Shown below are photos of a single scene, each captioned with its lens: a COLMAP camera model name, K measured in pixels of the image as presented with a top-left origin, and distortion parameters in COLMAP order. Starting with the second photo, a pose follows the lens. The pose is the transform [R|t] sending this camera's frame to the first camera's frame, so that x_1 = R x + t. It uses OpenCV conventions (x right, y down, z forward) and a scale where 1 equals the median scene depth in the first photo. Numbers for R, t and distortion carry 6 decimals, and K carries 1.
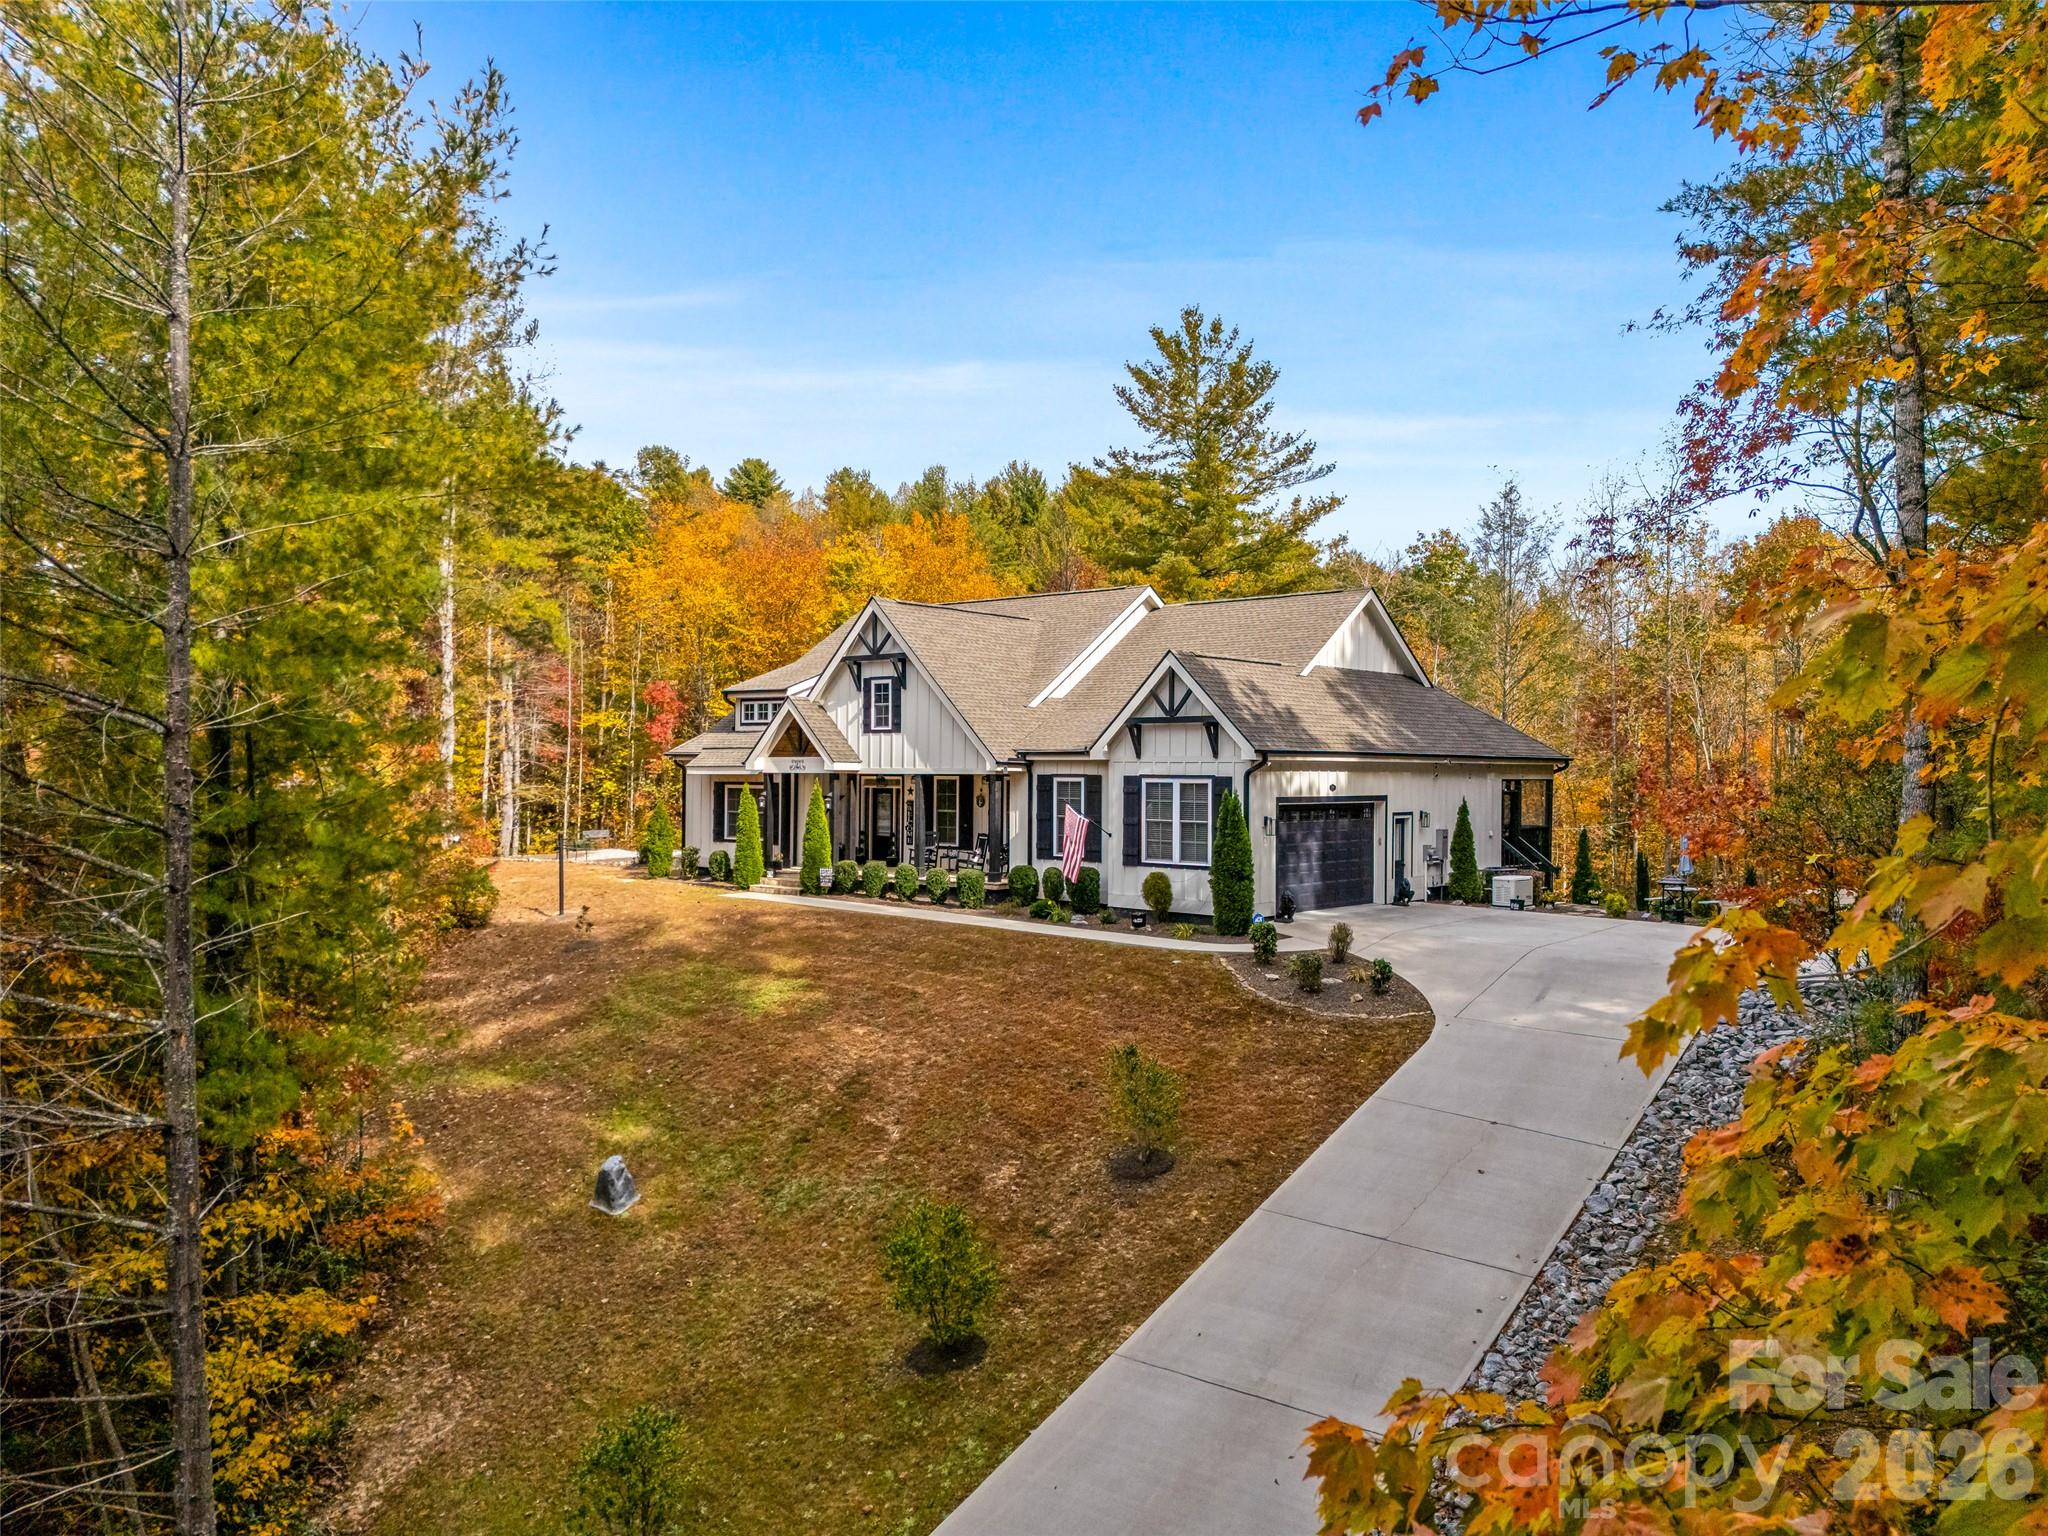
lens RADIAL K [[1416.9, 0, 1024.0], [0, 1416.9, 768.0], [0, 0, 1]] dist [0.024291, -0.000546]
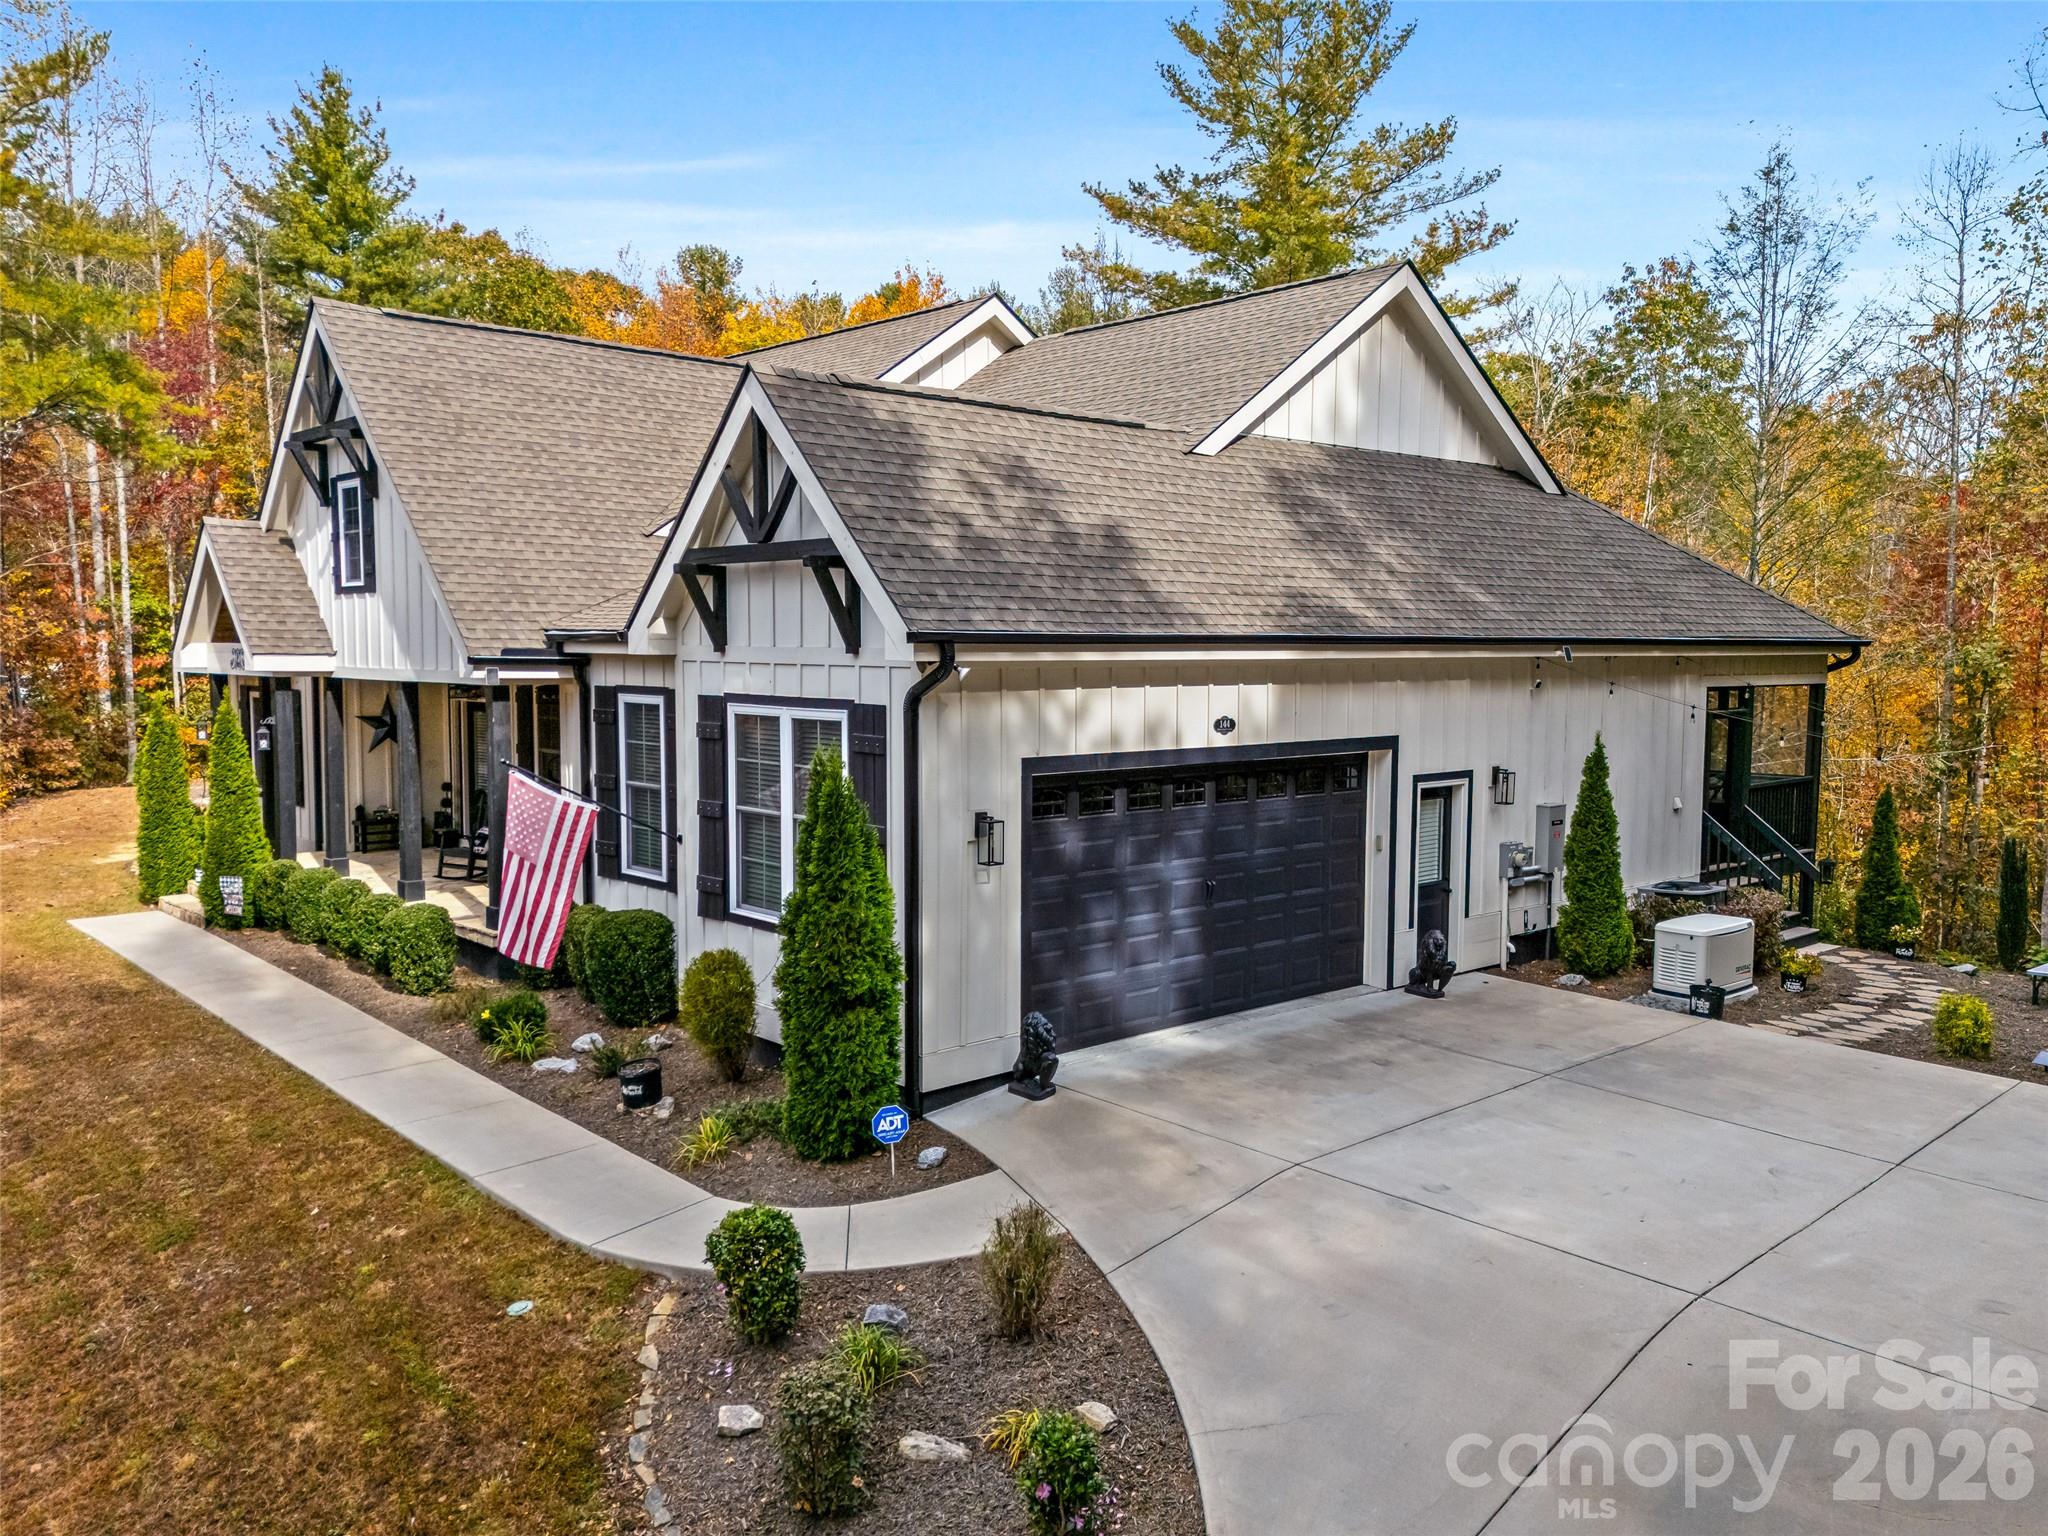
lens RADIAL K [[1585.7, 0, 1024.0], [0, 1585.7, 768.0], [0, 0, 1]] dist [0.027566, -0.005751]
pose [[0.992528, 0.008740, -0.121701, 0.194433], [0.001005, 0.996811, 0.079790, -0.008985], [0.122010, -0.079316, 0.989355, 0.494088]]
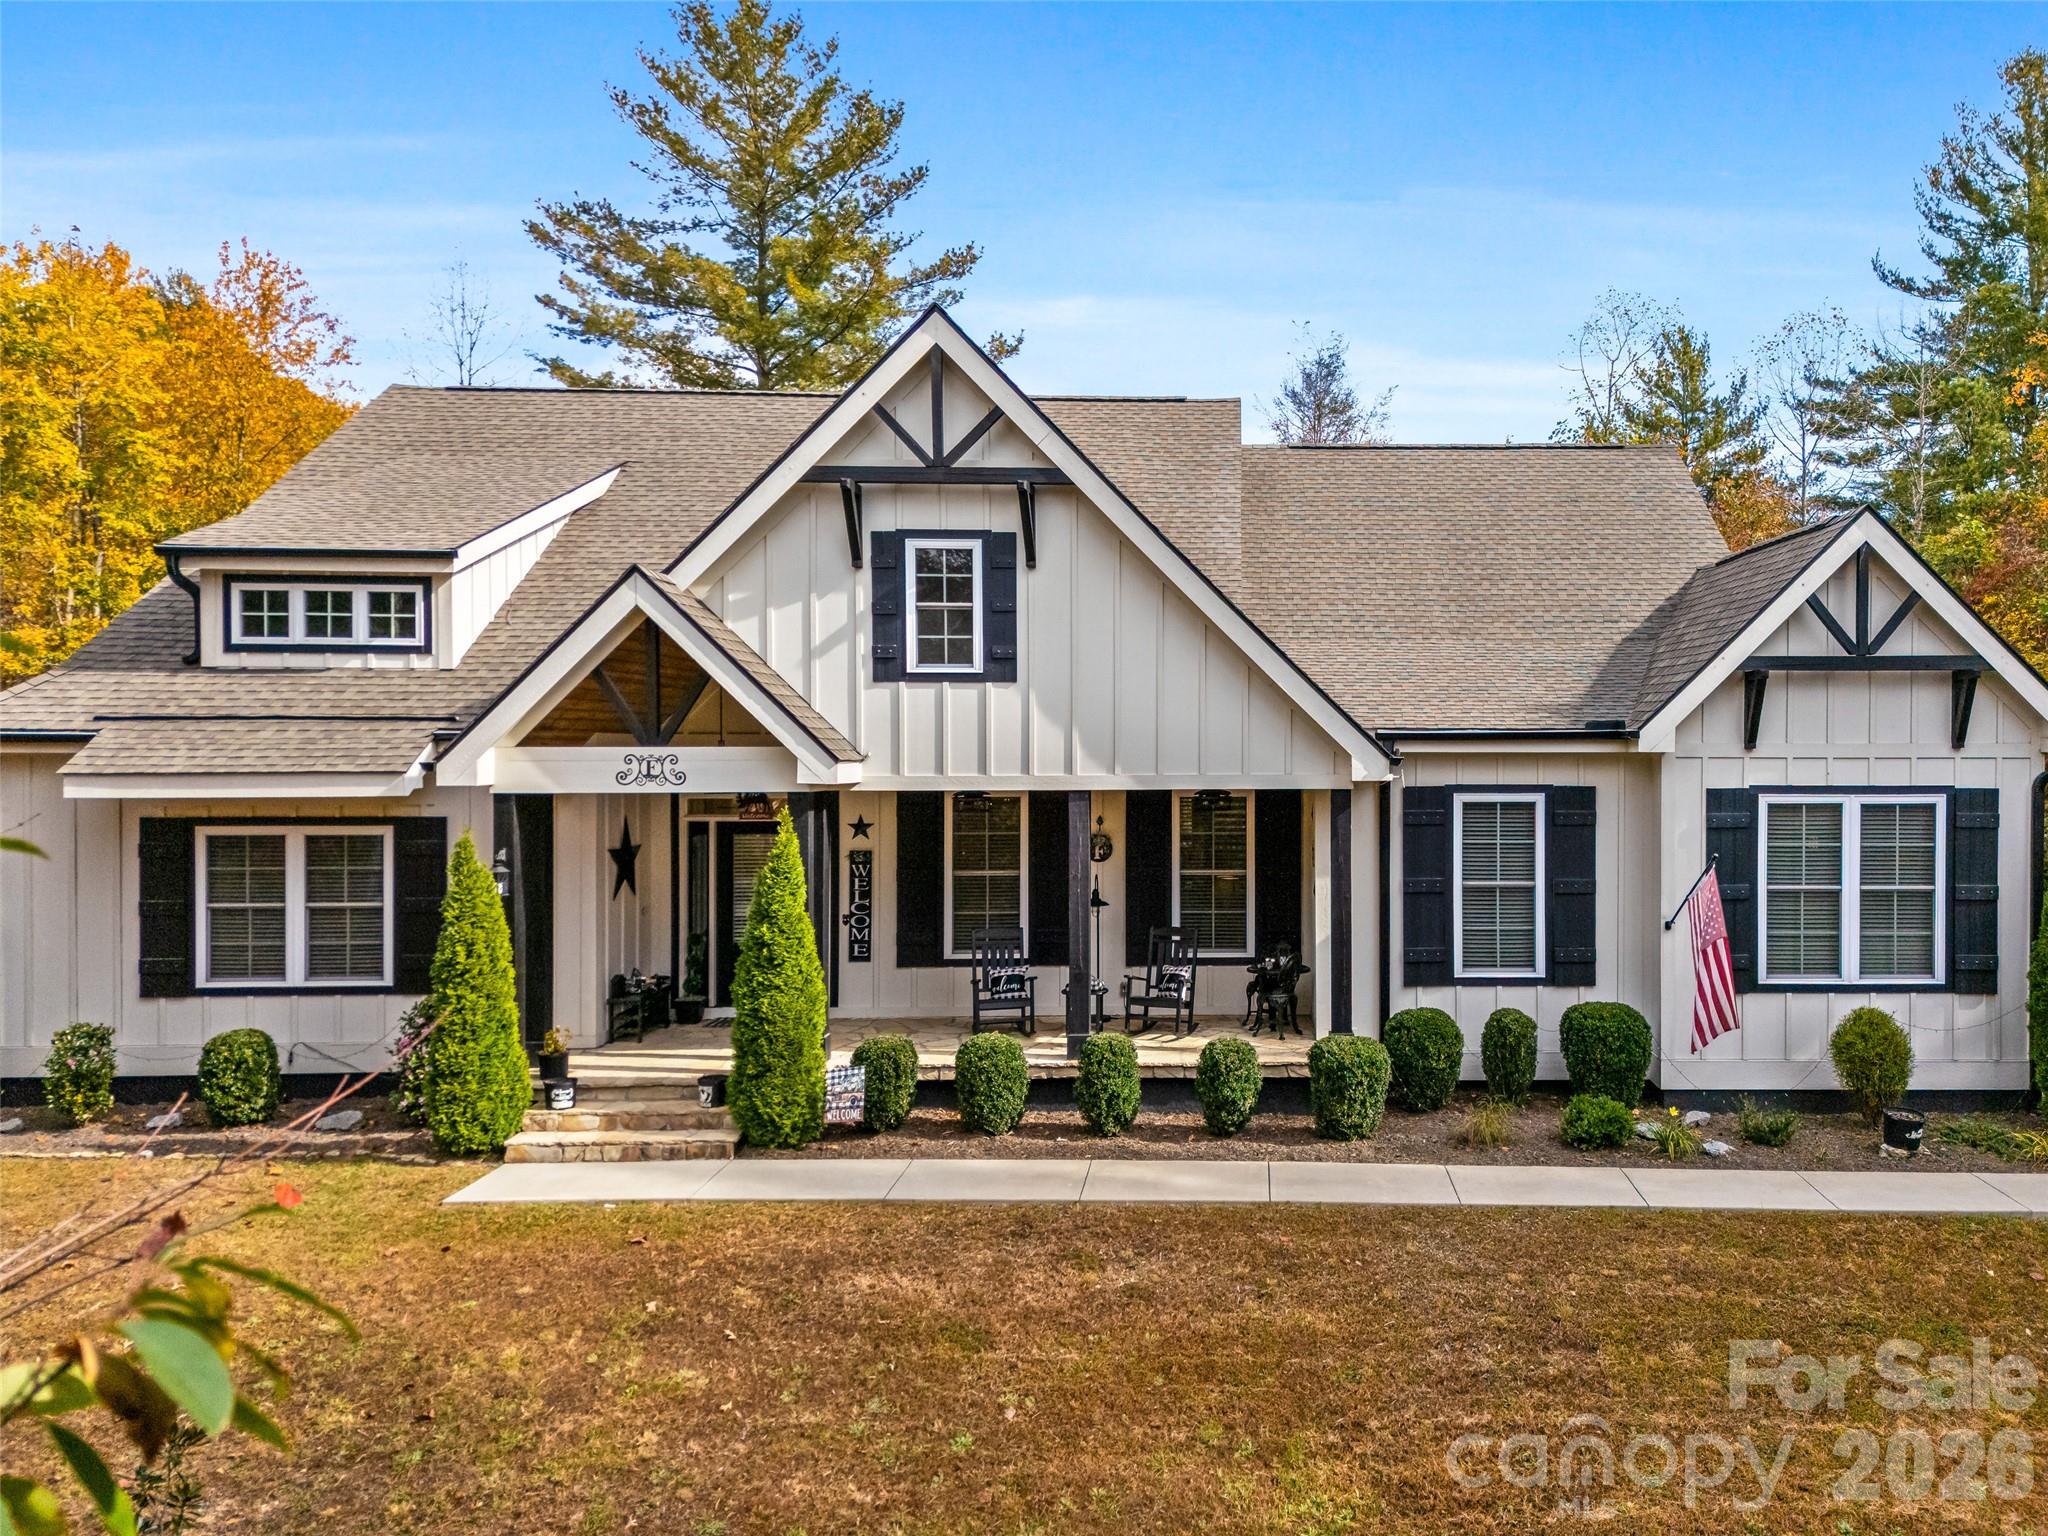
lens RADIAL K [[1585.7, 0, 1024.0], [0, 1585.7, 768.0], [0, 0, 1]] dist [0.027566, -0.005751]
pose [[0.748464, -0.023353, 0.662765, -0.366883], [0.003669, 0.999510, 0.031075, -0.015251], [-0.663166, -0.020827, 0.748183, 0.683325]]
